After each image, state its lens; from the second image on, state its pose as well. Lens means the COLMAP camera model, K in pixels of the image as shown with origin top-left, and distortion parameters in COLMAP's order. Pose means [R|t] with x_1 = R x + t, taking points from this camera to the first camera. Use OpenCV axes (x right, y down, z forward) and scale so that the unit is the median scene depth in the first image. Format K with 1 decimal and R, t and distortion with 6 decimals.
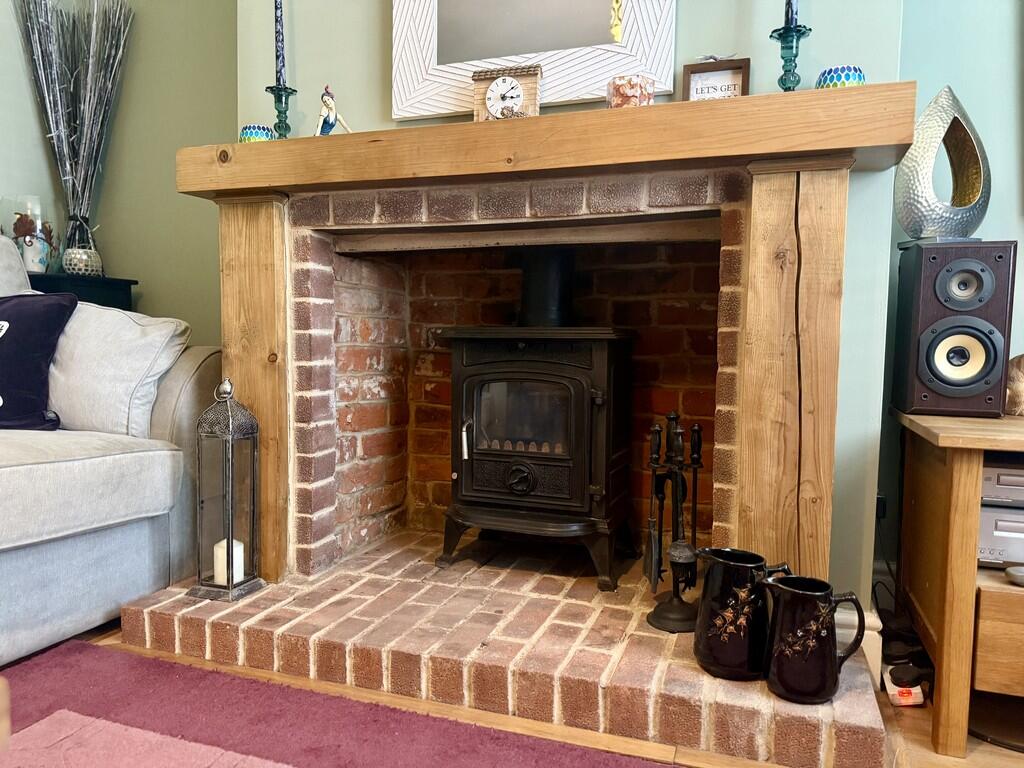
lens RADIAL K [[722.4, 0, 515.3], [0, 722.4, 383.9], [0, 0, 1]] dist [0.023377, -0.011608]
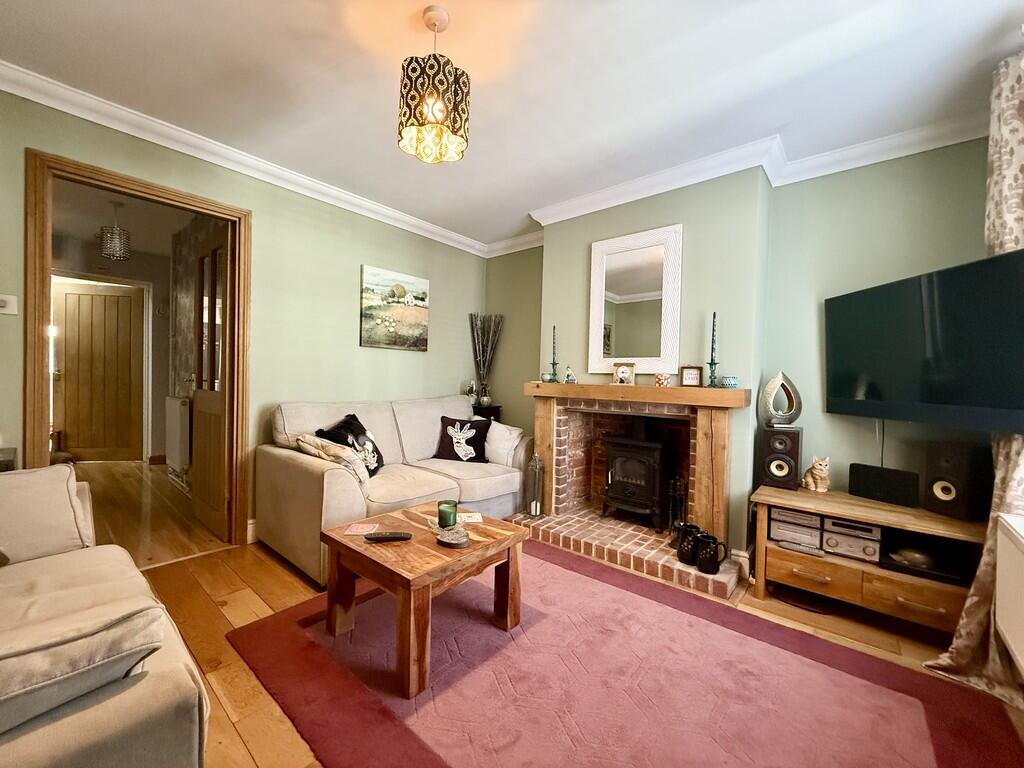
lens RADIAL K [[407.4, 0, 510.8], [0, 407.4, 381.8], [0, 0, 1]] dist [-0.002967, 0.000176]
pose [[0.937741, 0.012316, -0.347118, 0.135877], [-0.034516, 0.997729, -0.057846, -0.217324], [0.345617, 0.066226, 0.936036, -0.807619]]
